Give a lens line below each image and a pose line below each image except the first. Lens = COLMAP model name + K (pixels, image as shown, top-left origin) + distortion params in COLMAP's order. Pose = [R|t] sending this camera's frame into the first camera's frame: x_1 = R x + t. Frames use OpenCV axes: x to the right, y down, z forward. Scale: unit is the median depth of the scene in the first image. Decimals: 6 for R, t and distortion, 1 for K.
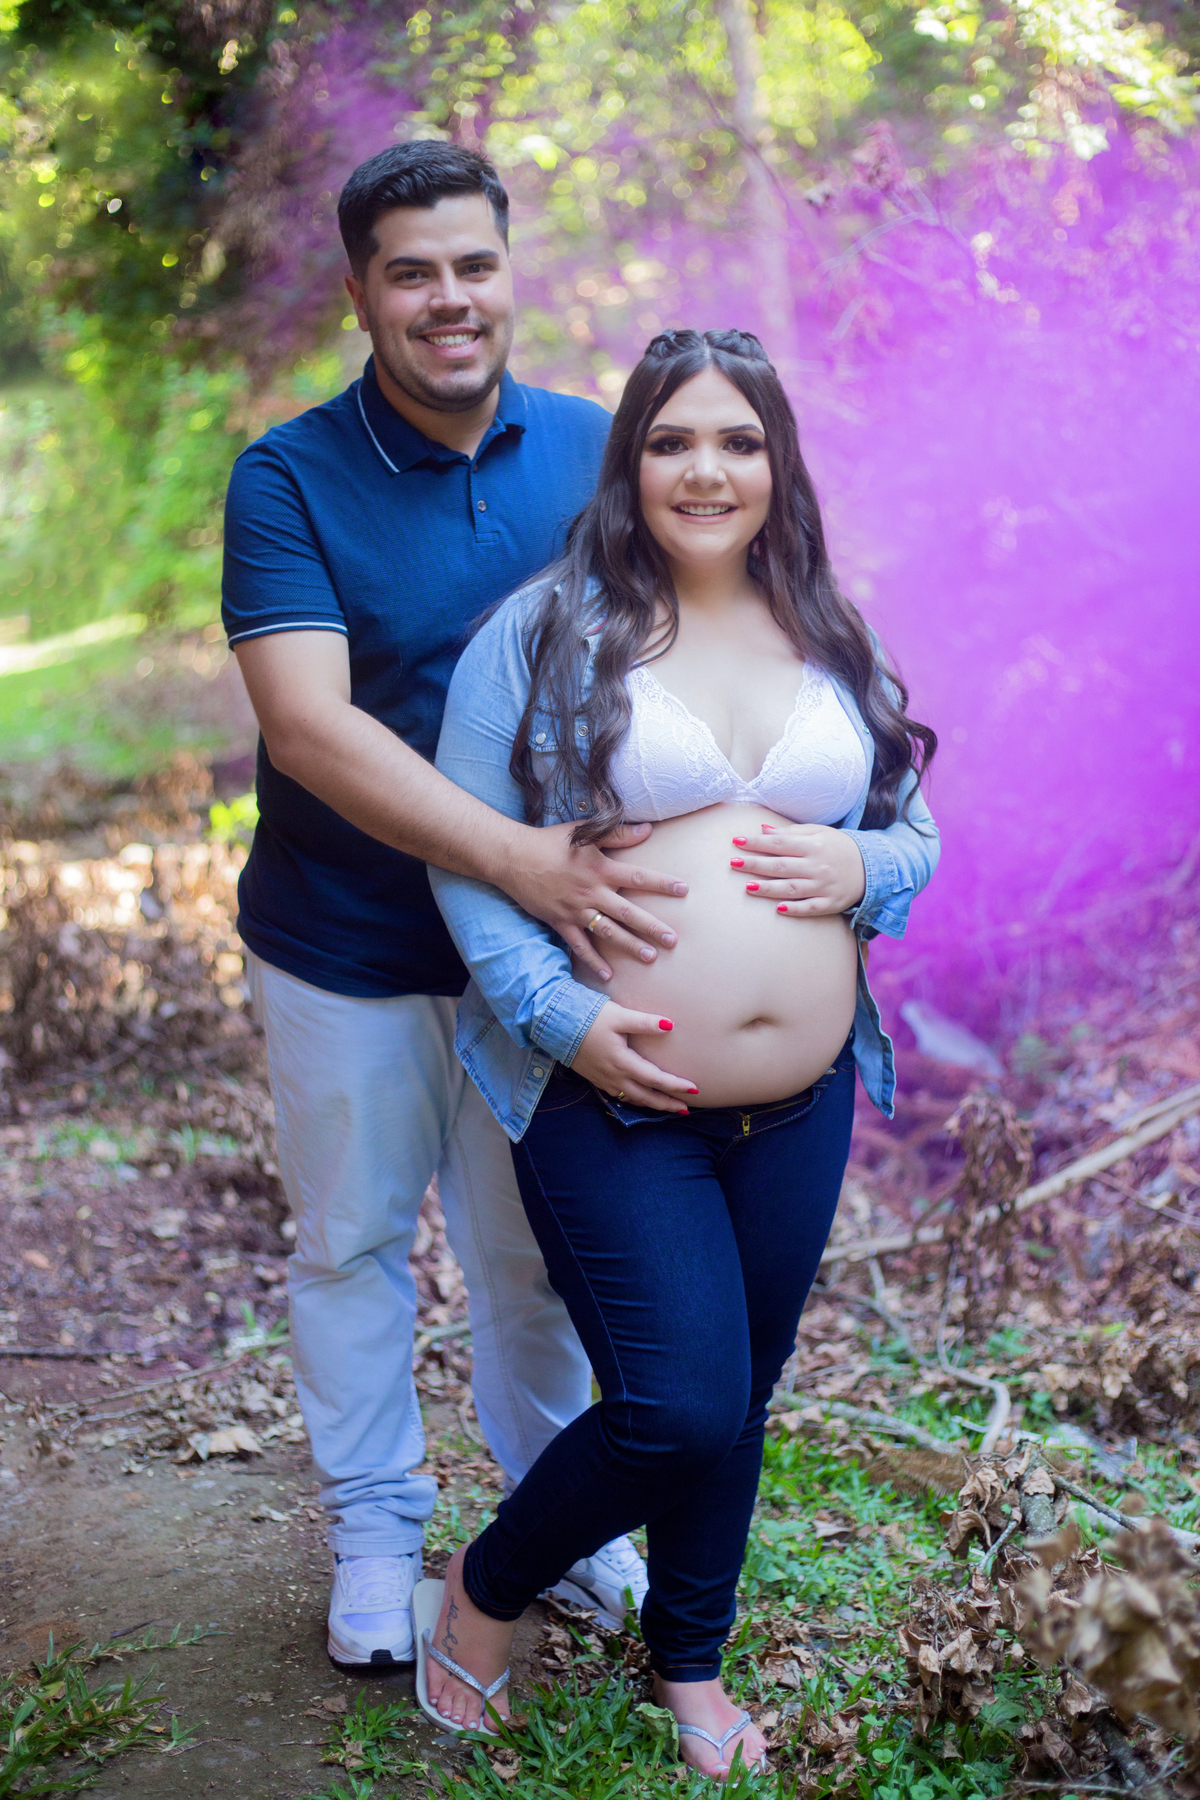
lens RADIAL K [[2753.7, 0, 599.9], [0, 2753.7, 942.7], [0, 0, 1]] dist [-0.117952, 0.005831]
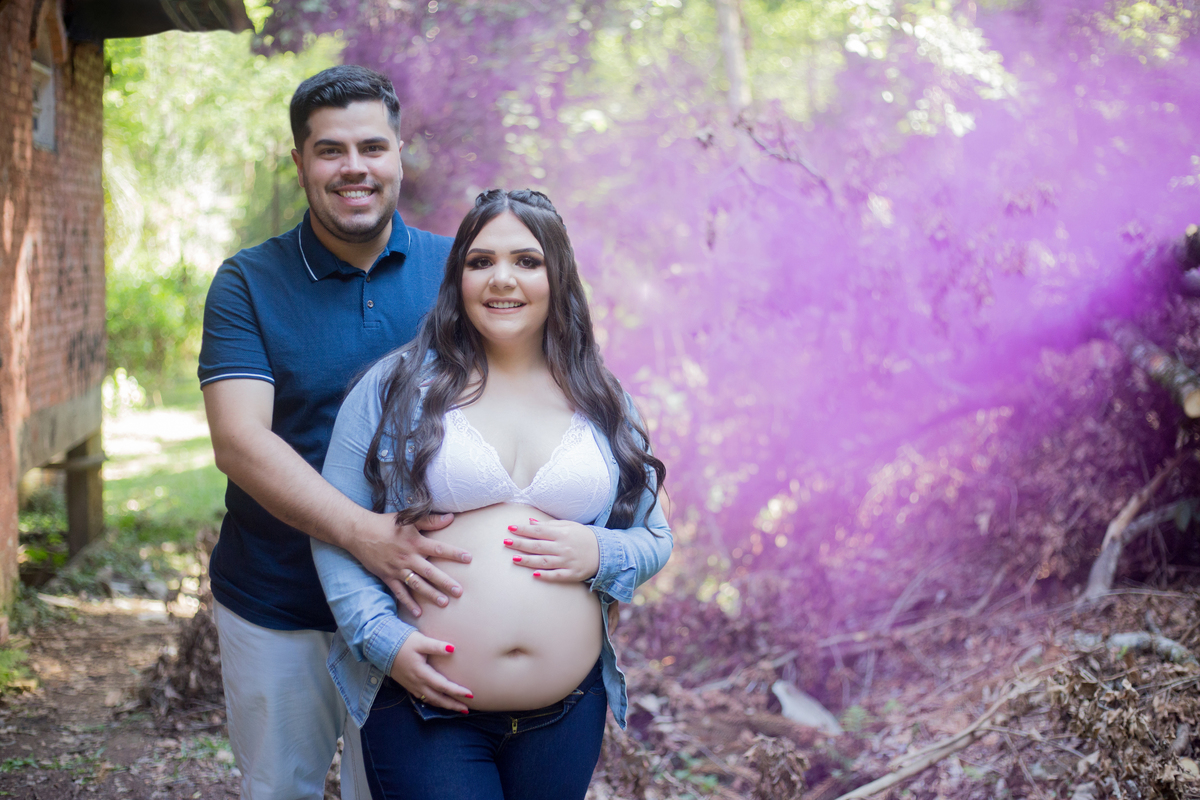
lens RADIAL K [[1835.8, 0, 600.0], [0, 1835.8, 400.0], [0, 0, 1]] dist [-0.117952, 0.005831]
pose [[0.997430, 0.033721, -0.063210, 0.150640], [-0.042447, 0.988922, -0.142238, 0.031756], [0.057713, 0.144556, 0.987812, 0.021094]]
